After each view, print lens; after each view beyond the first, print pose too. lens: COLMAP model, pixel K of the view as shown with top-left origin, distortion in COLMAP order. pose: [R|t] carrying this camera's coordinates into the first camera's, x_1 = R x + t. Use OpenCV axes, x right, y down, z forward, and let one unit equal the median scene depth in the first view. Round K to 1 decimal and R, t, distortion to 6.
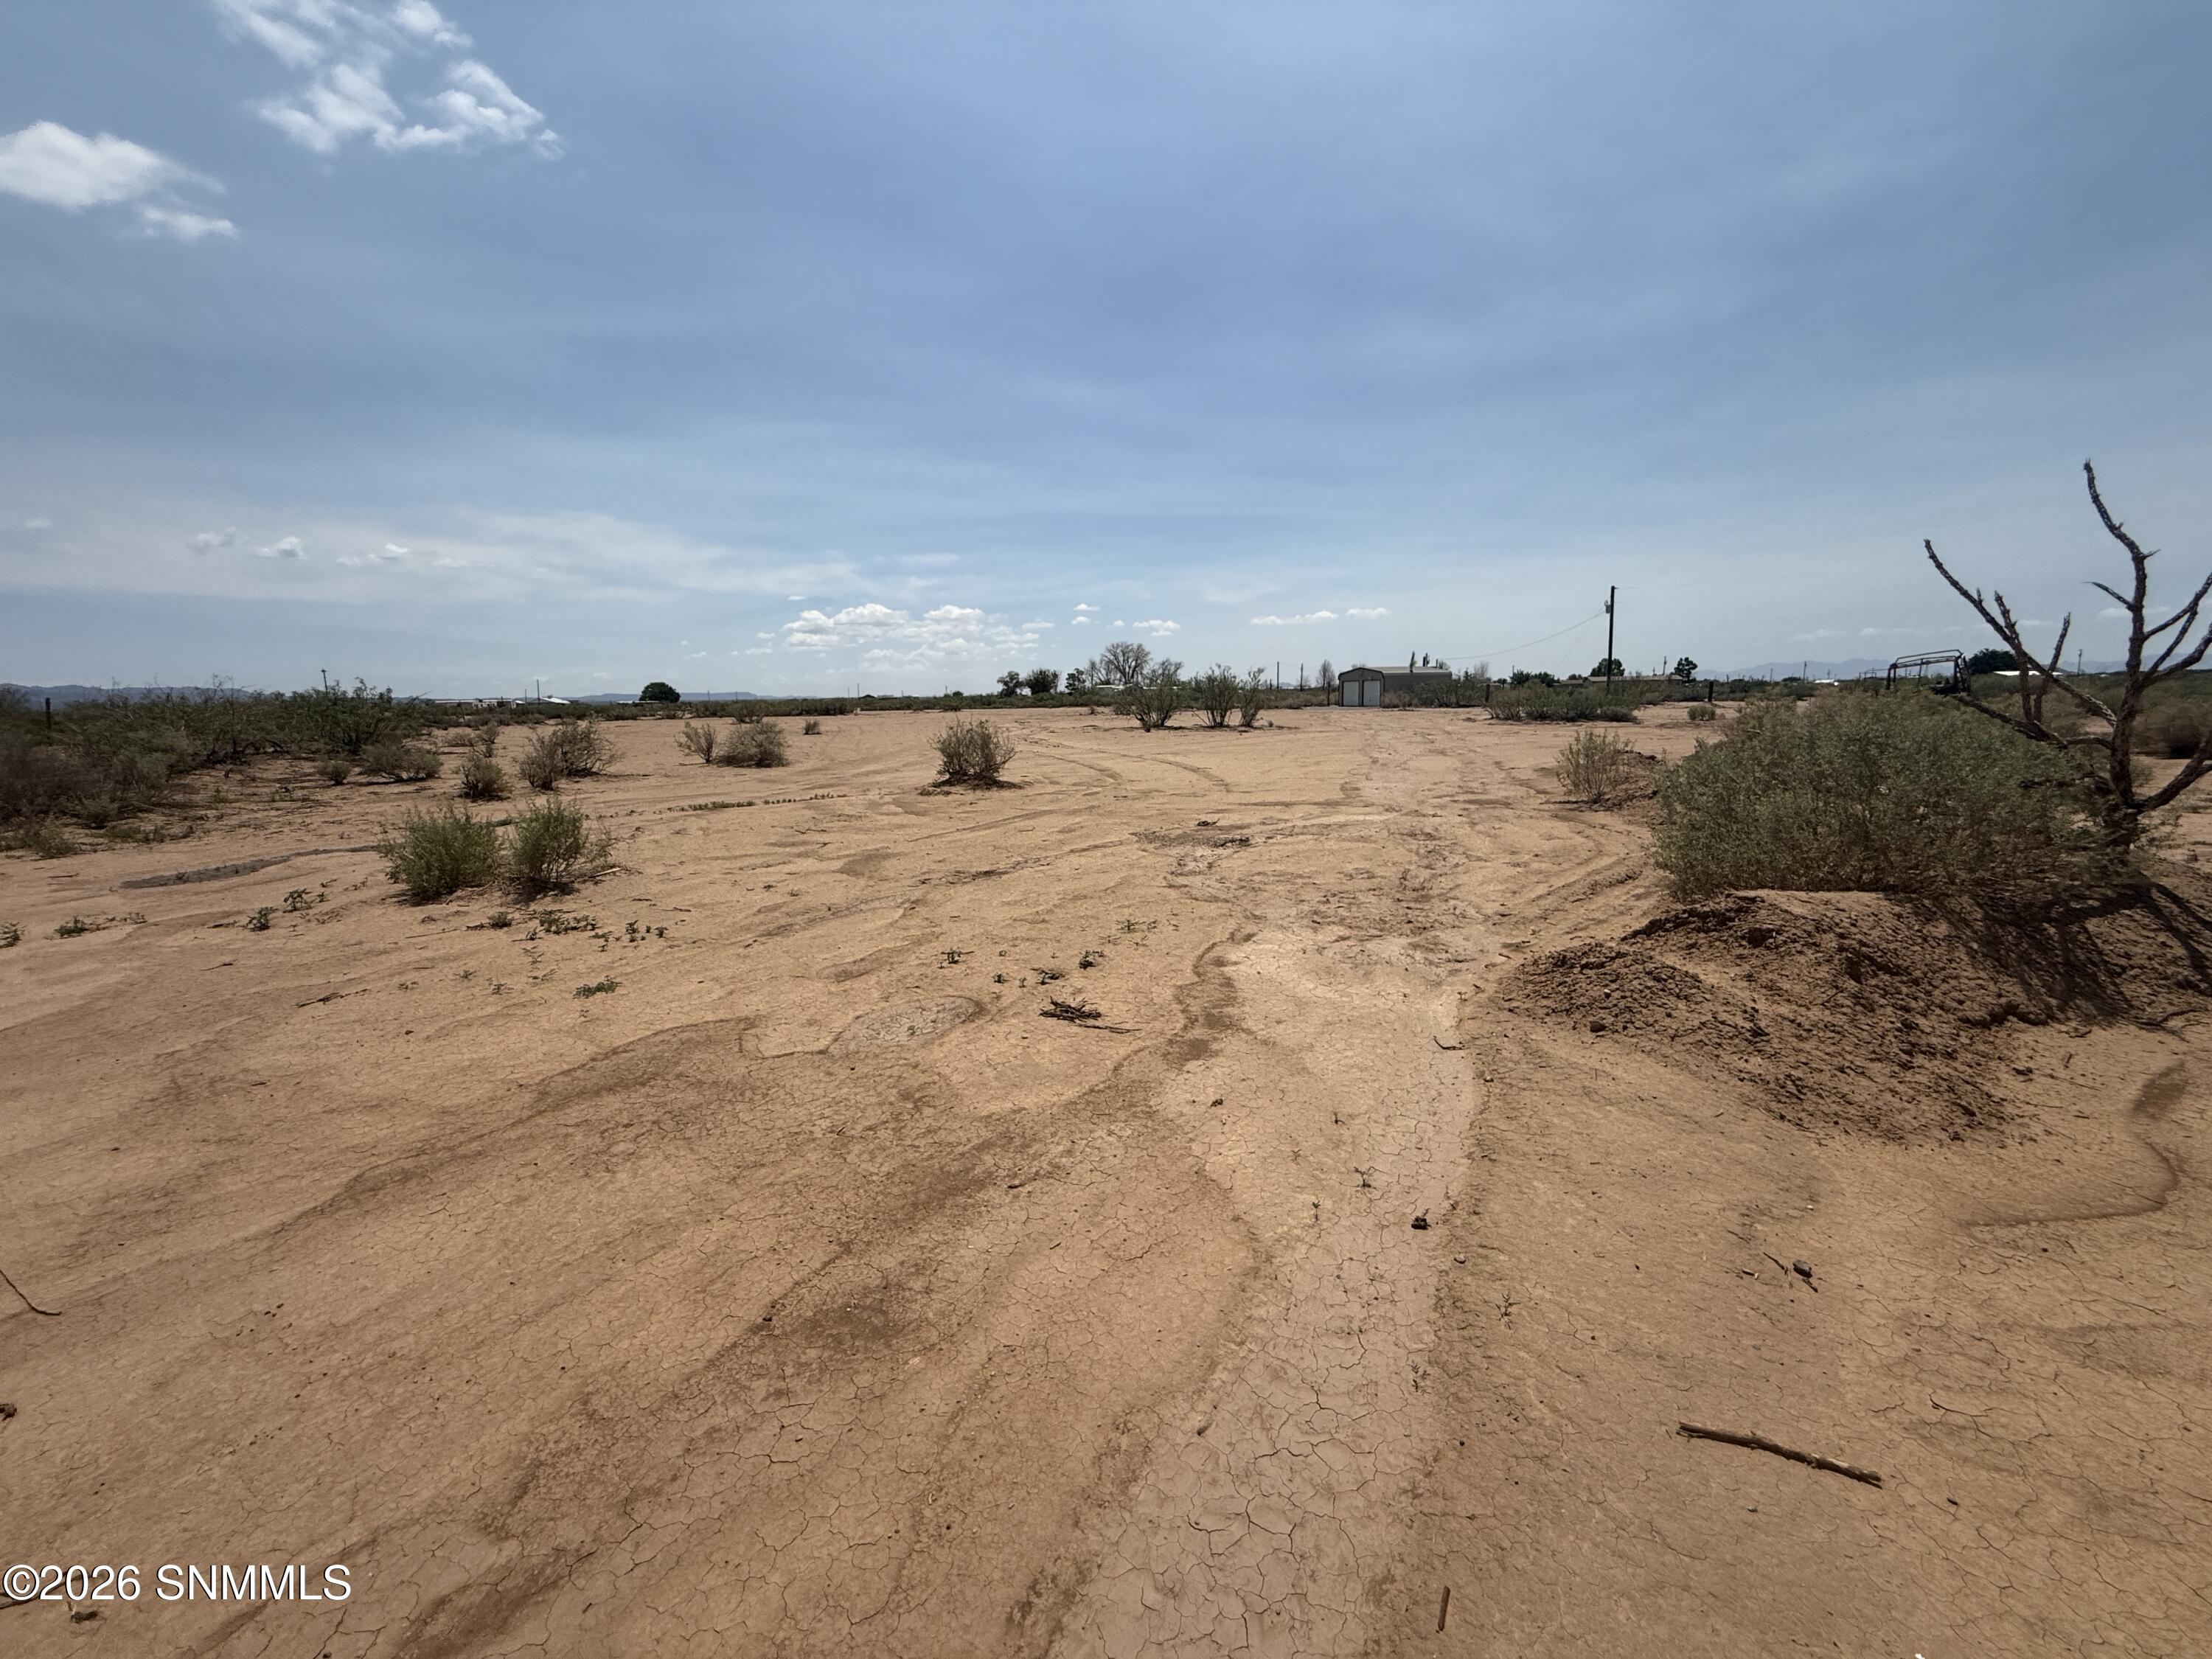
lens RADIAL K [[883.1, 0, 1098.4], [0, 883.1, 829.5], [0, 0, 1]] dist [-0.002438, 0.000997]
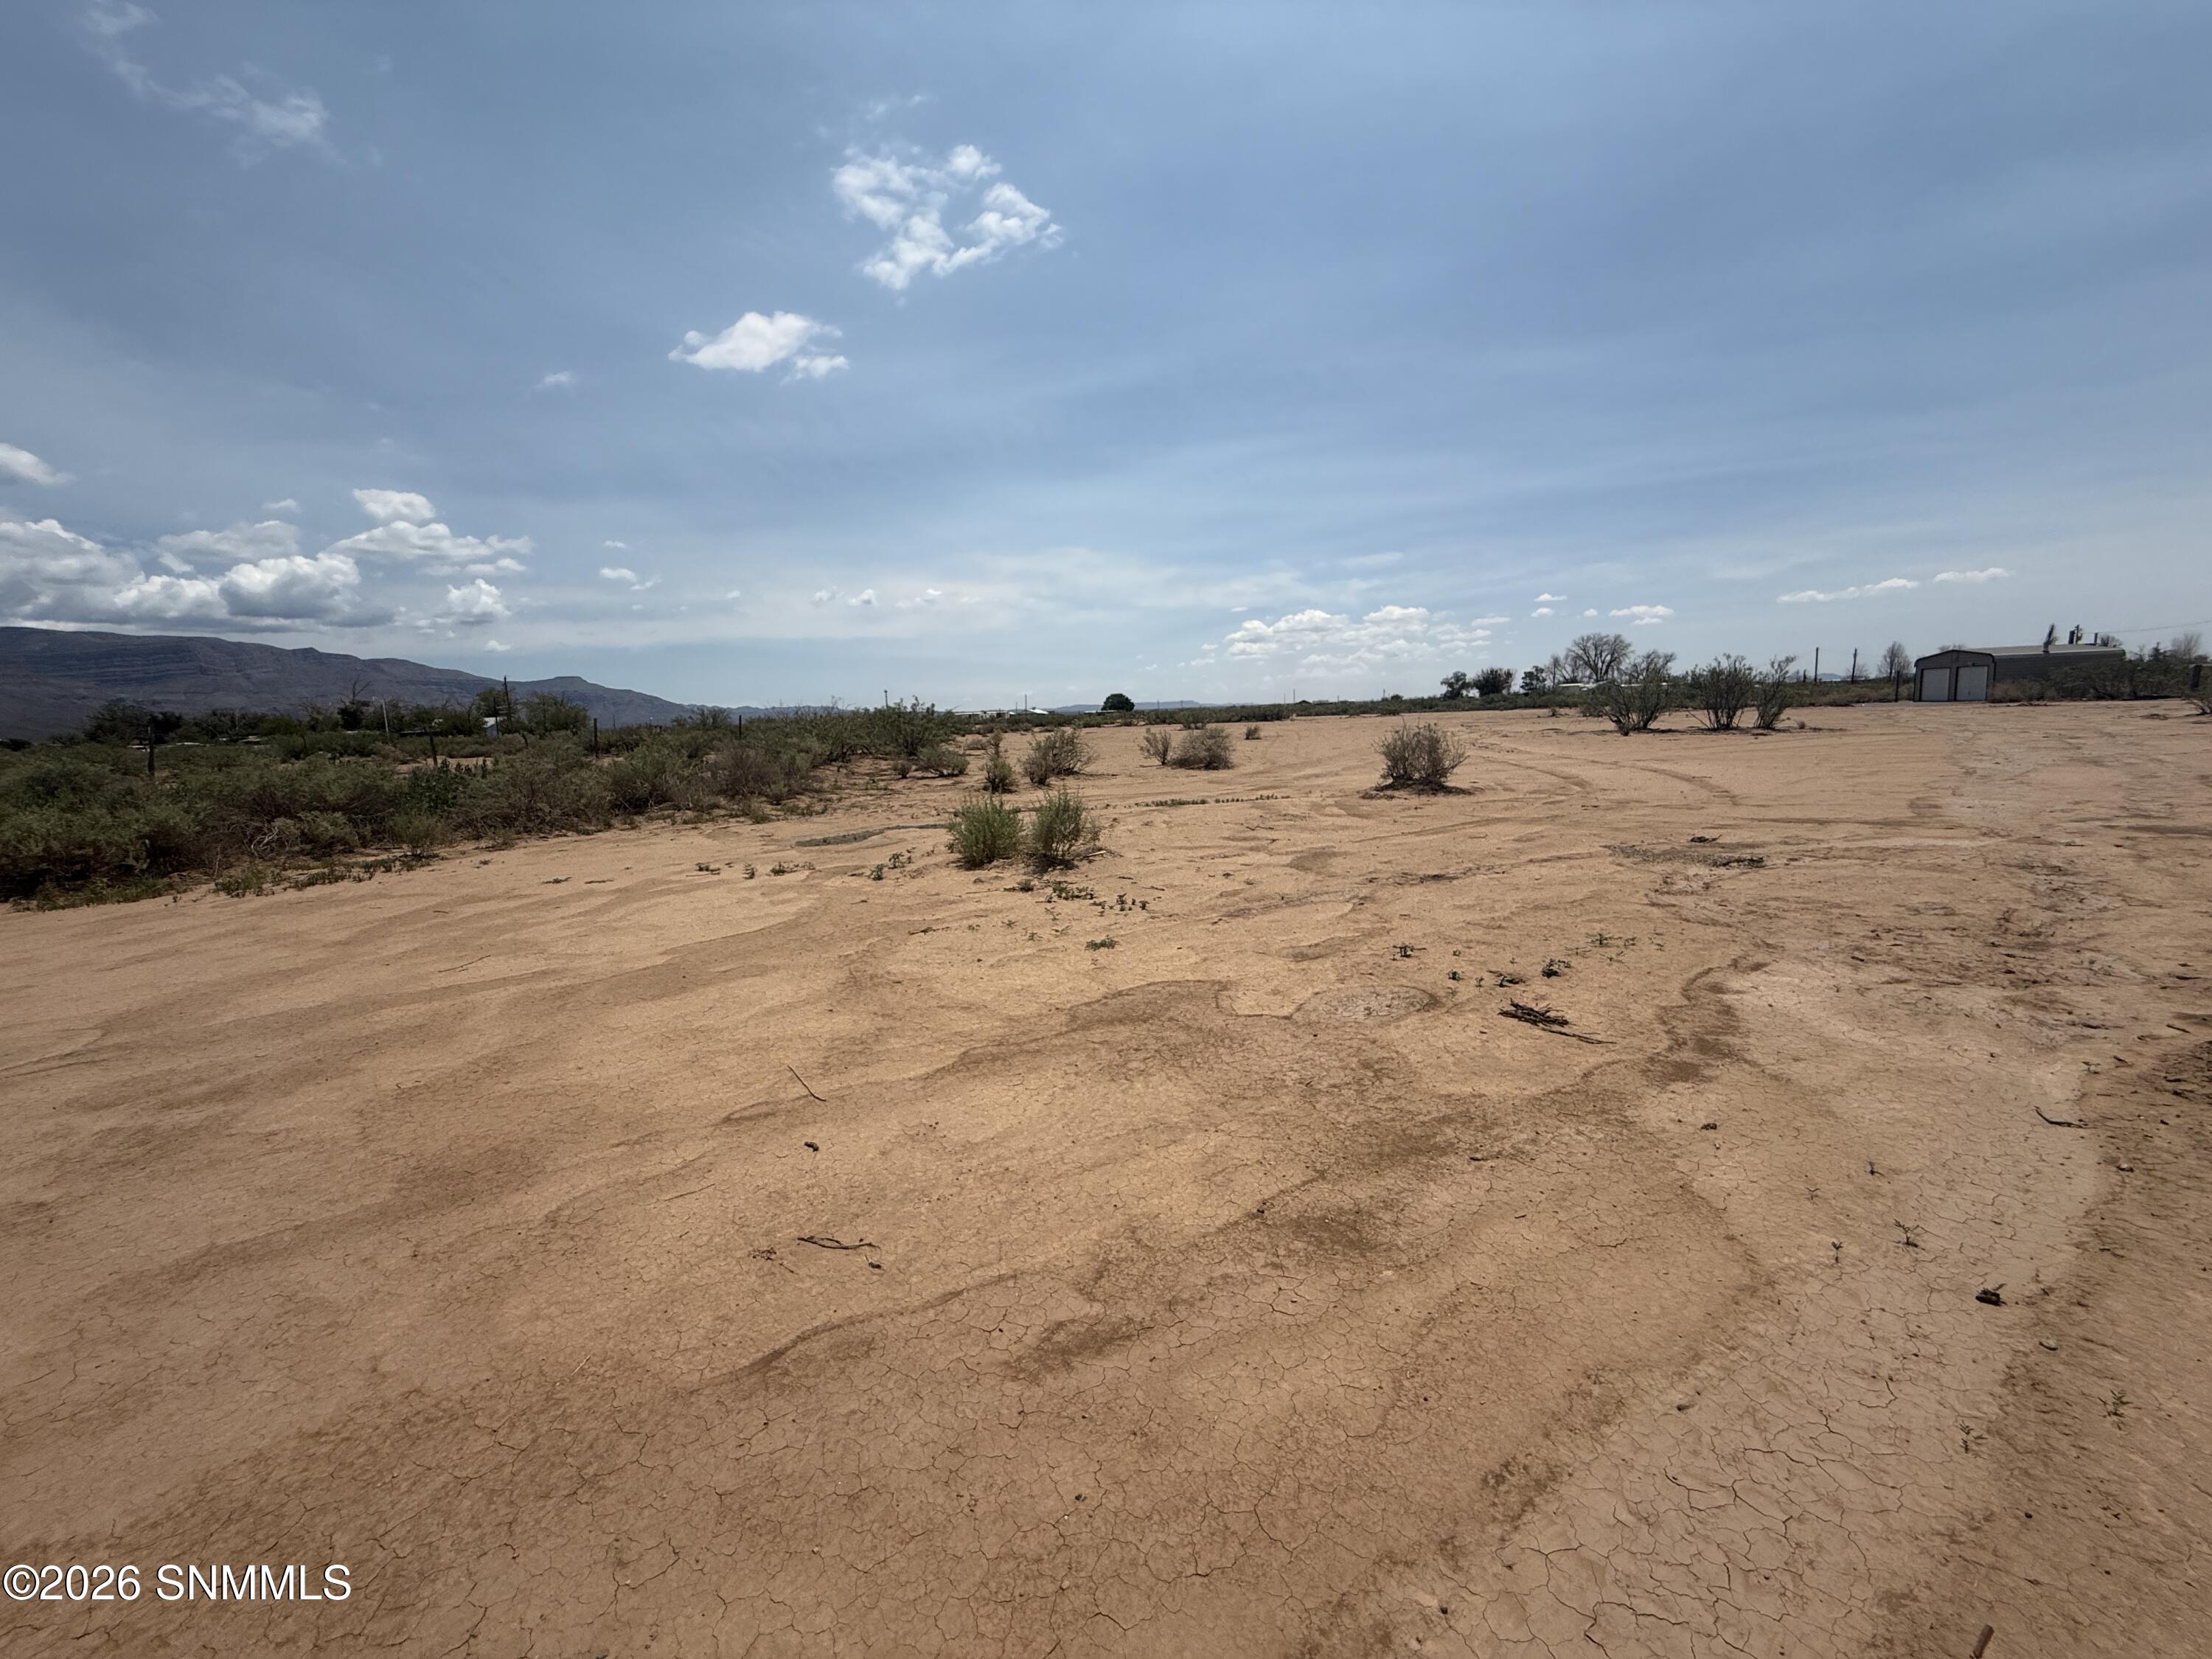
lens RADIAL K [[883.1, 0, 1098.4], [0, 883.1, 829.5], [0, 0, 1]] dist [-0.002438, 0.000997]
pose [[0.887710, 0.044424, -0.458254, -0.019759], [-0.047171, 0.998872, 0.005455, 0.016291], [0.457979, 0.016774, 0.888804, -0.101262]]
